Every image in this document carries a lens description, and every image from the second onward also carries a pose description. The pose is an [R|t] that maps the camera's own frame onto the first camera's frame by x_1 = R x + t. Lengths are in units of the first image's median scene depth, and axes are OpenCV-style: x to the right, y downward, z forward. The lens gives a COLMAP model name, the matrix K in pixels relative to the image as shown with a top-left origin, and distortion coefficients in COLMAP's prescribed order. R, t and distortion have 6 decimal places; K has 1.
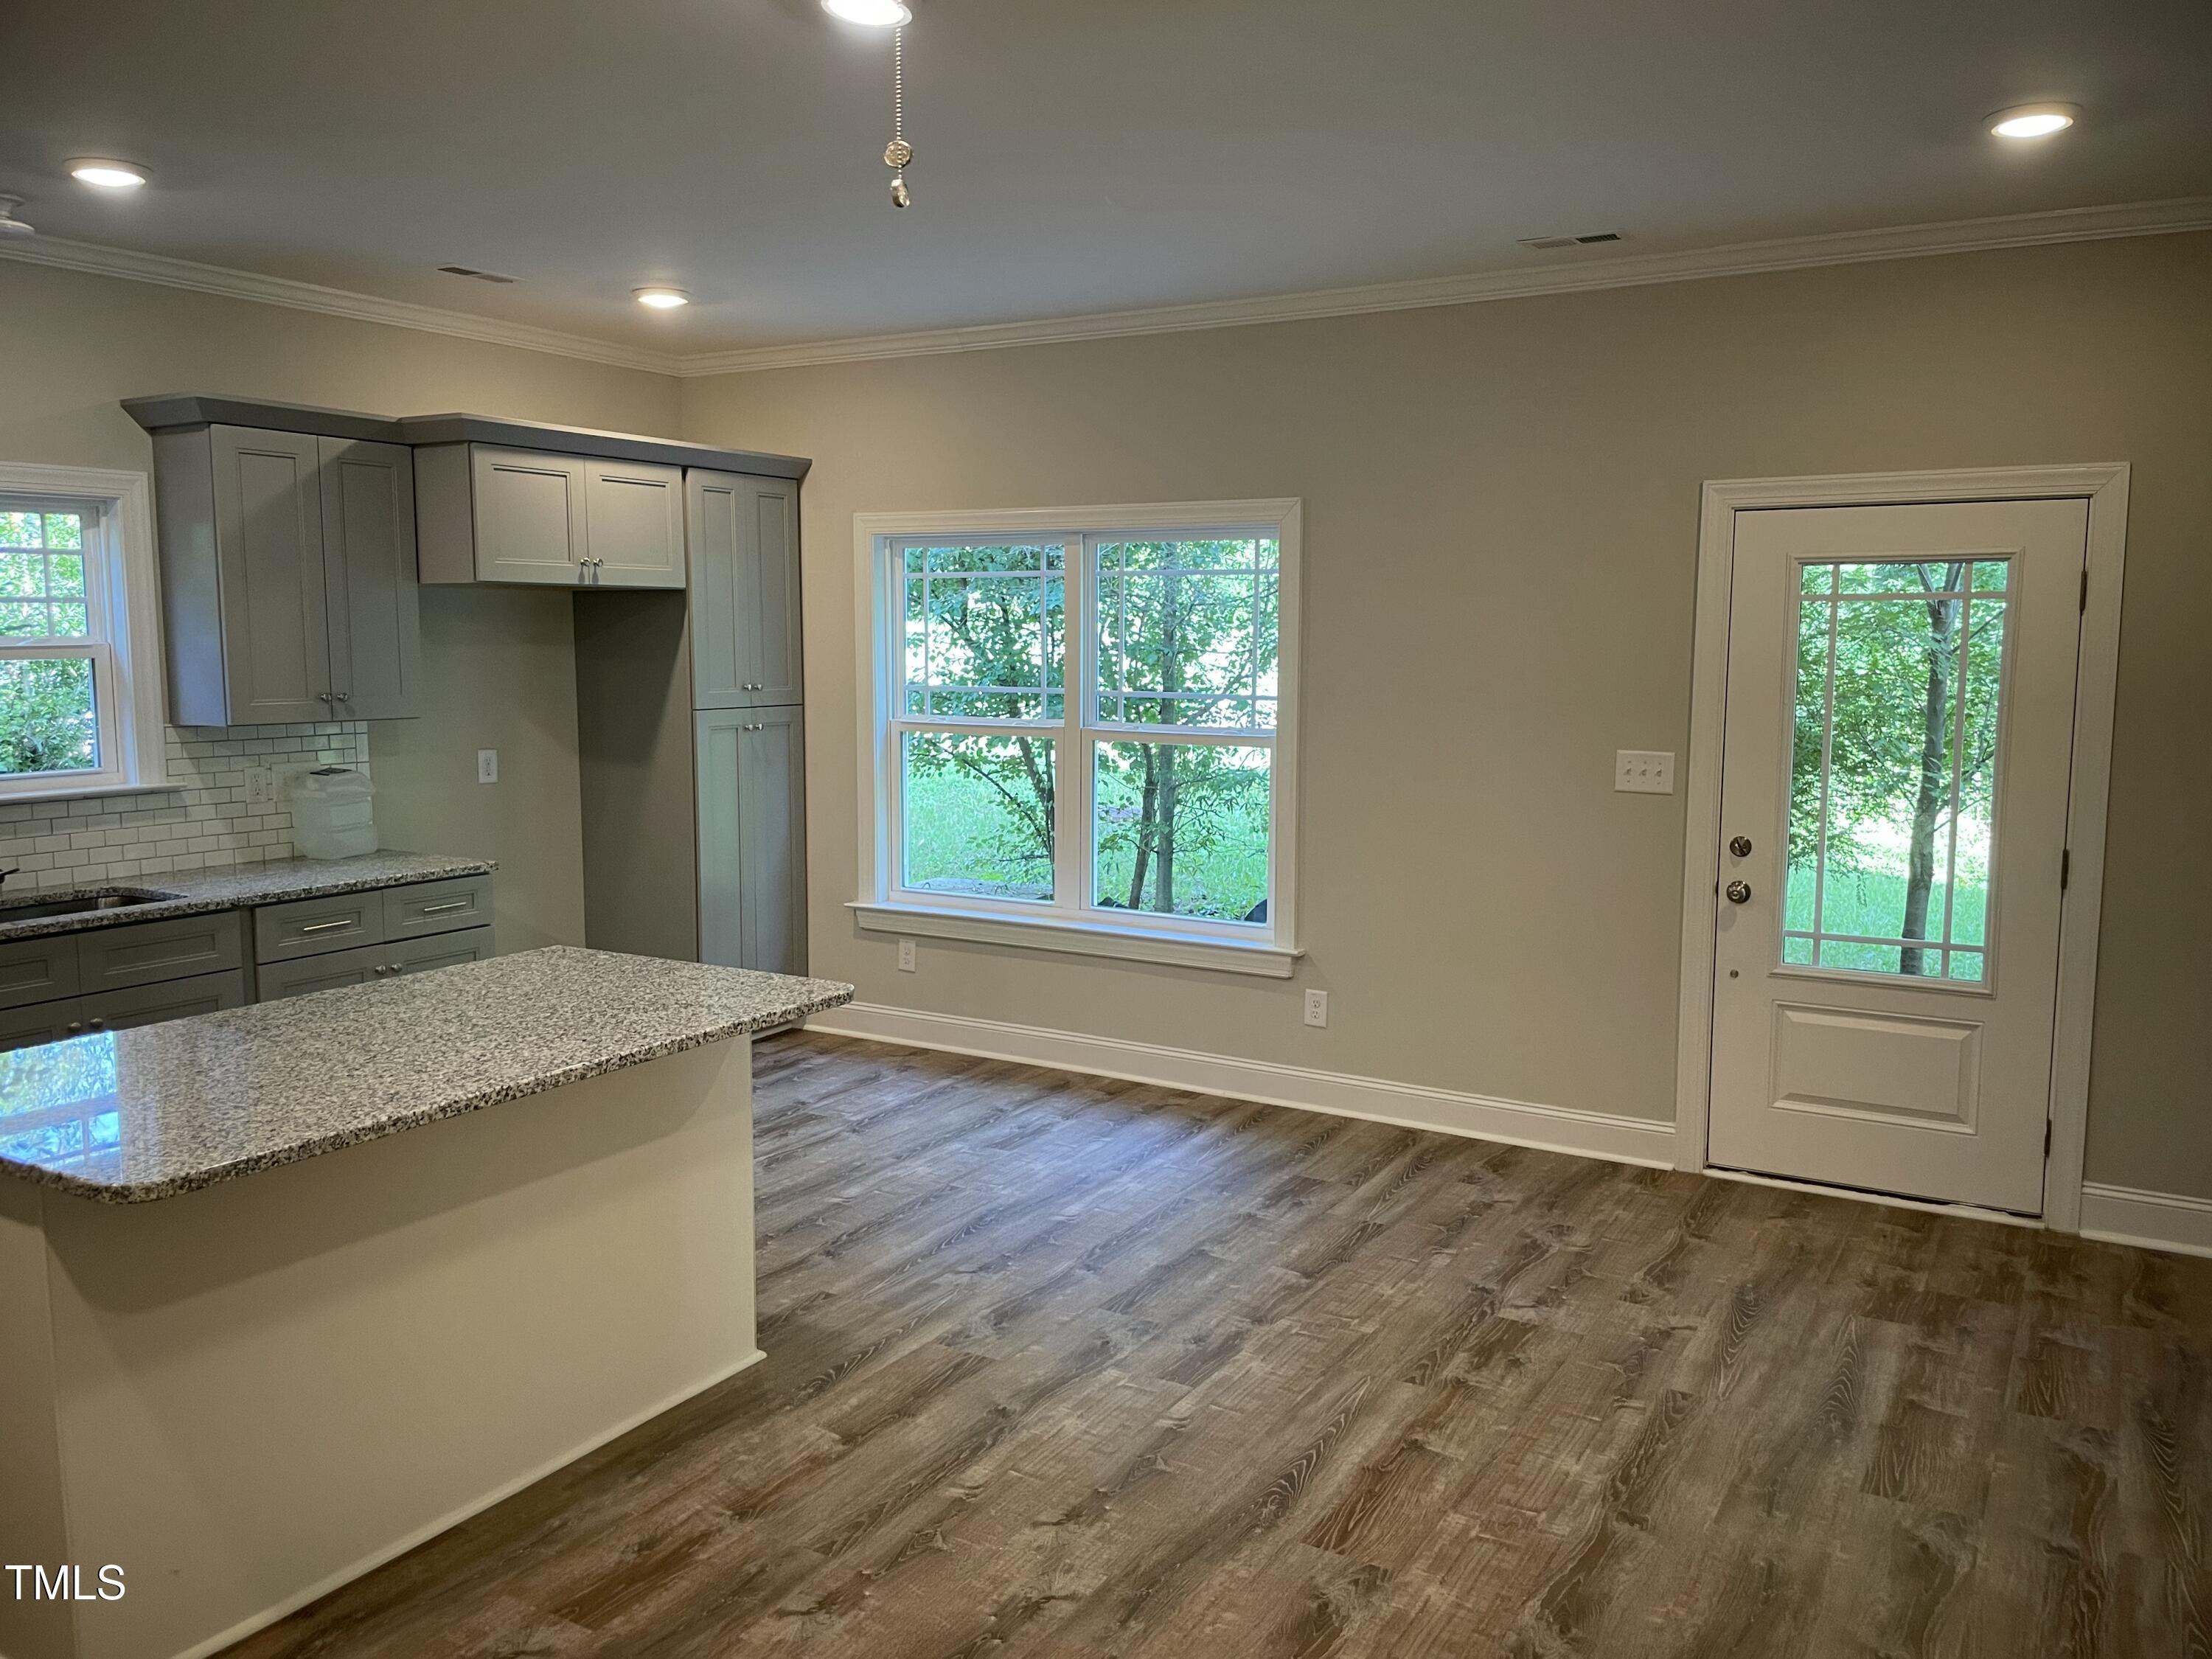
lens RADIAL K [[1680.6, 0, 1115.1], [0, 1680.6, 819.0], [0, 0, 1]] dist [0.053612, -0.045337]
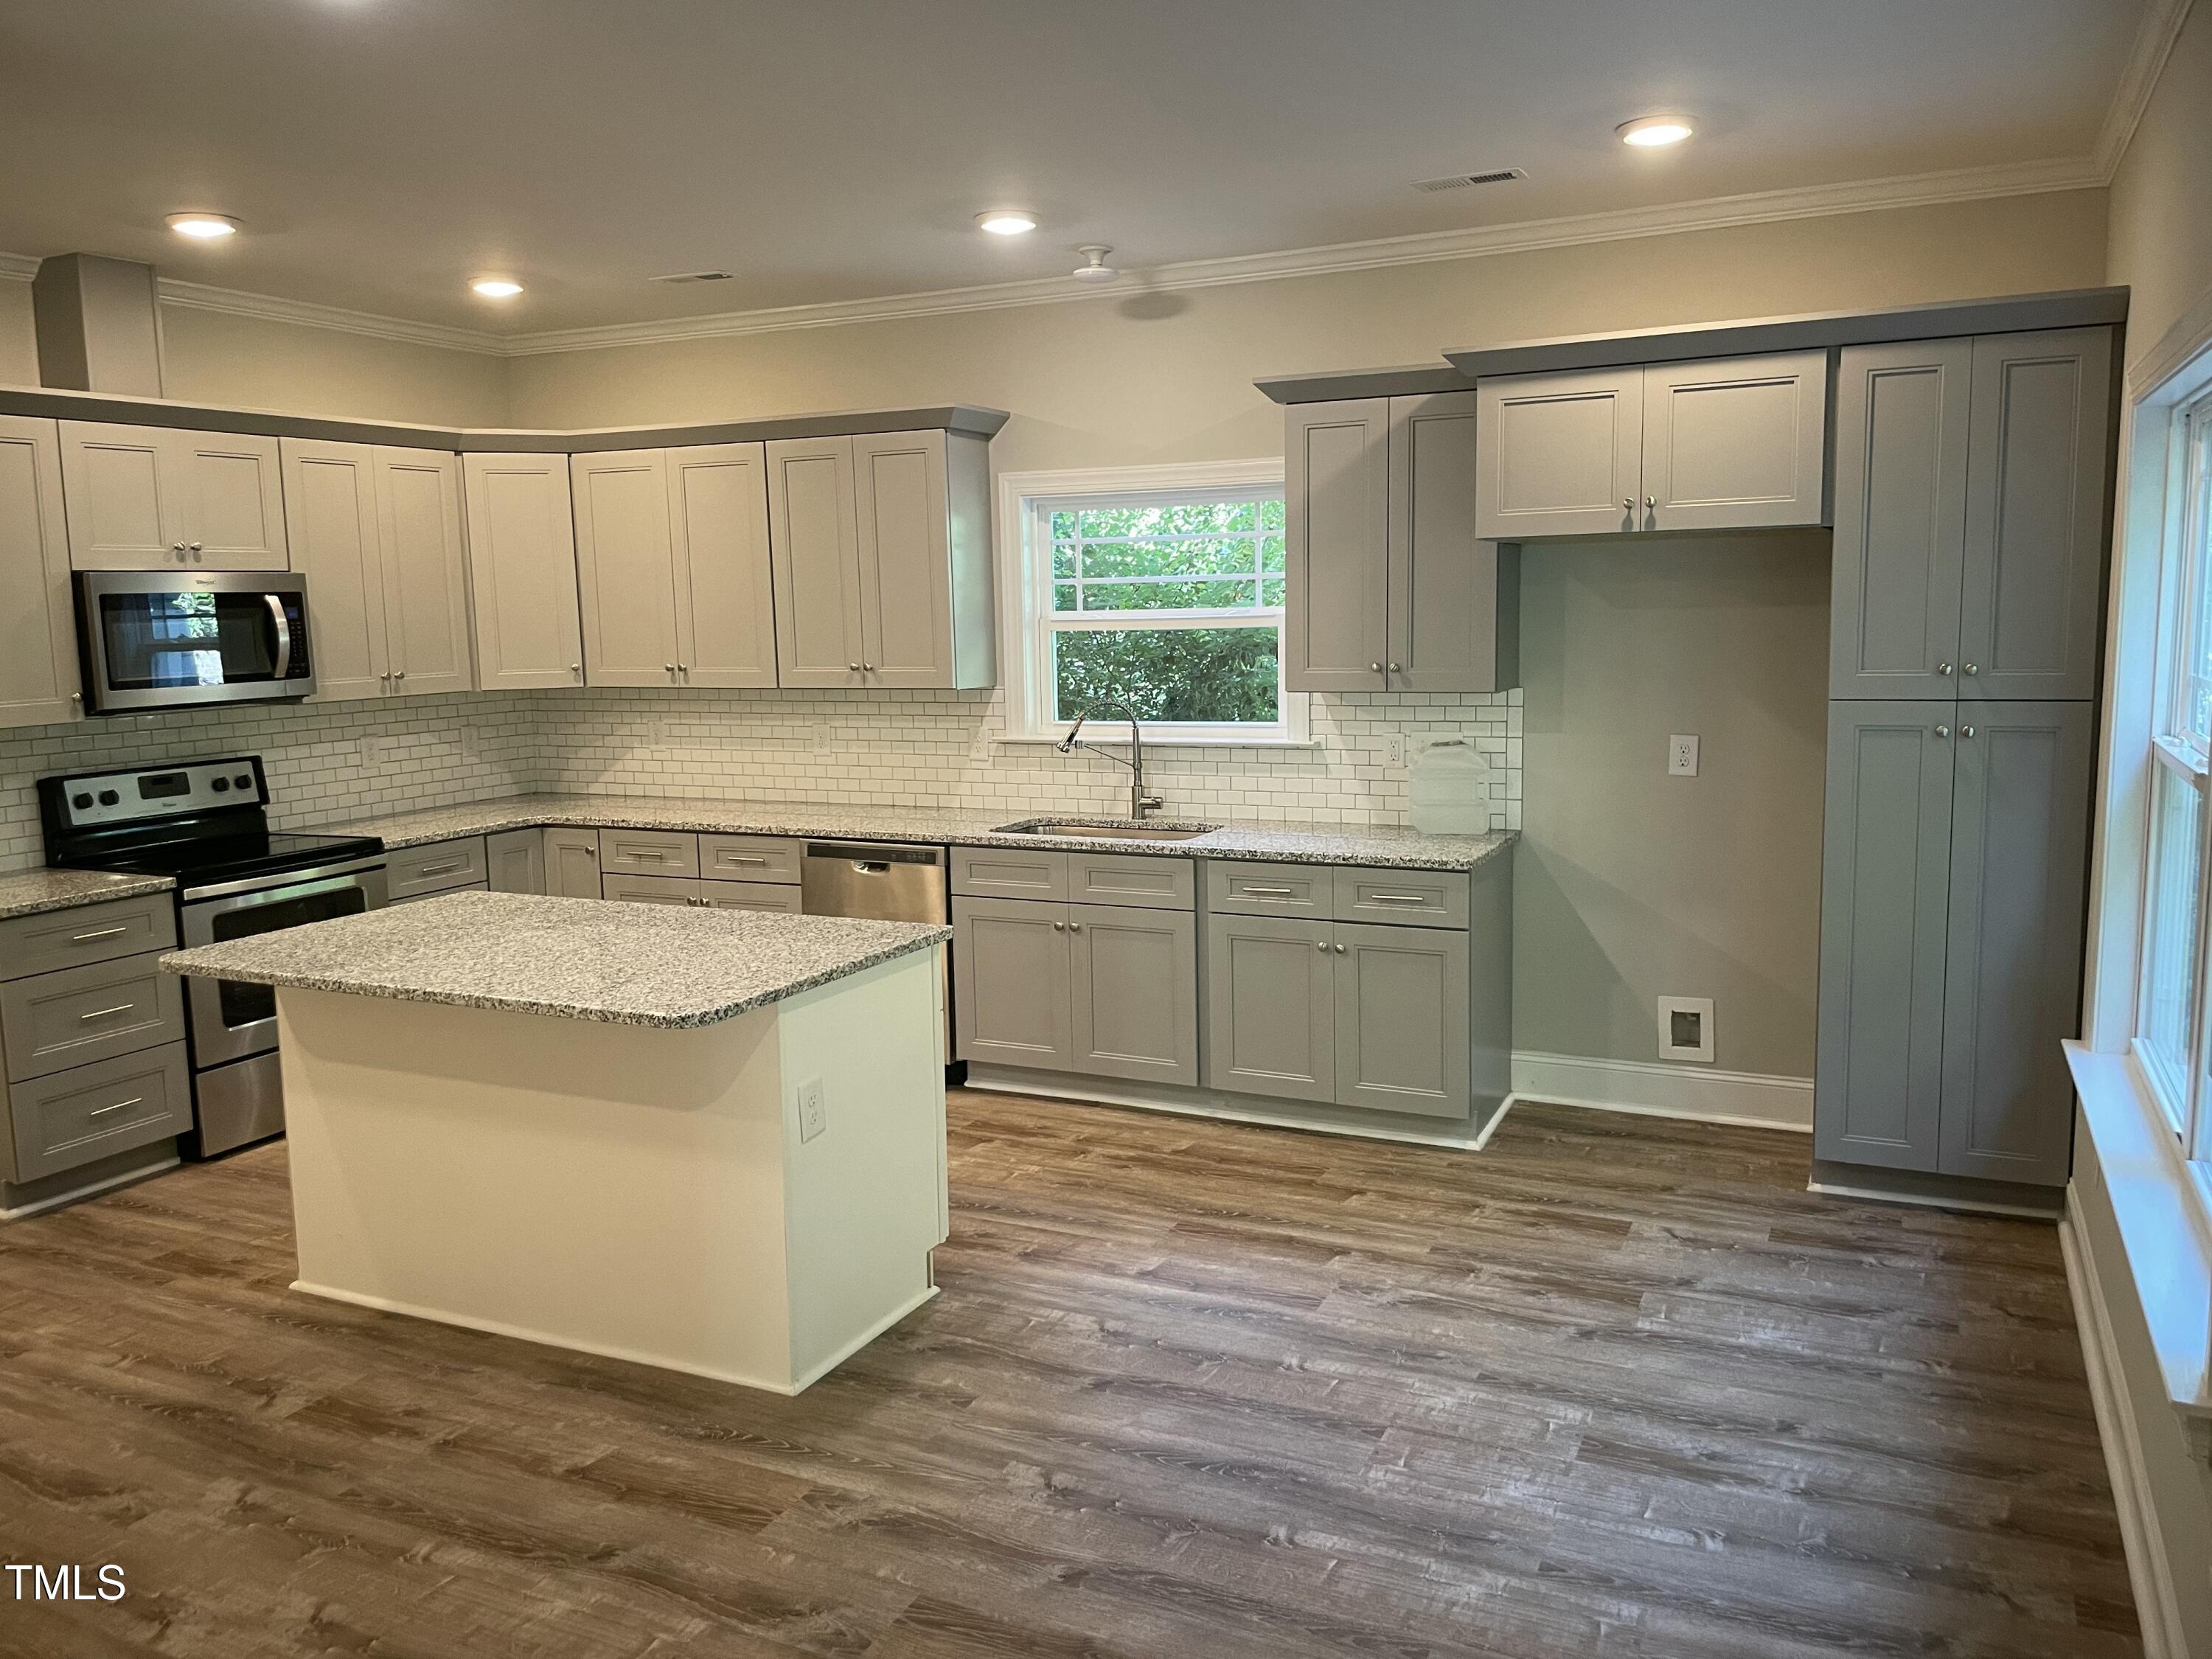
lens RADIAL K [[1680.6, 0, 1105.7], [0, 1680.6, 790.5], [0, 0, 1]] dist [0.053612, -0.045337]
pose [[0.090567, 0.104996, -0.990340, 0.528702], [-0.088223, 0.991363, 0.097036, -0.087204], [0.991975, 0.078582, 0.099048, 0.808929]]
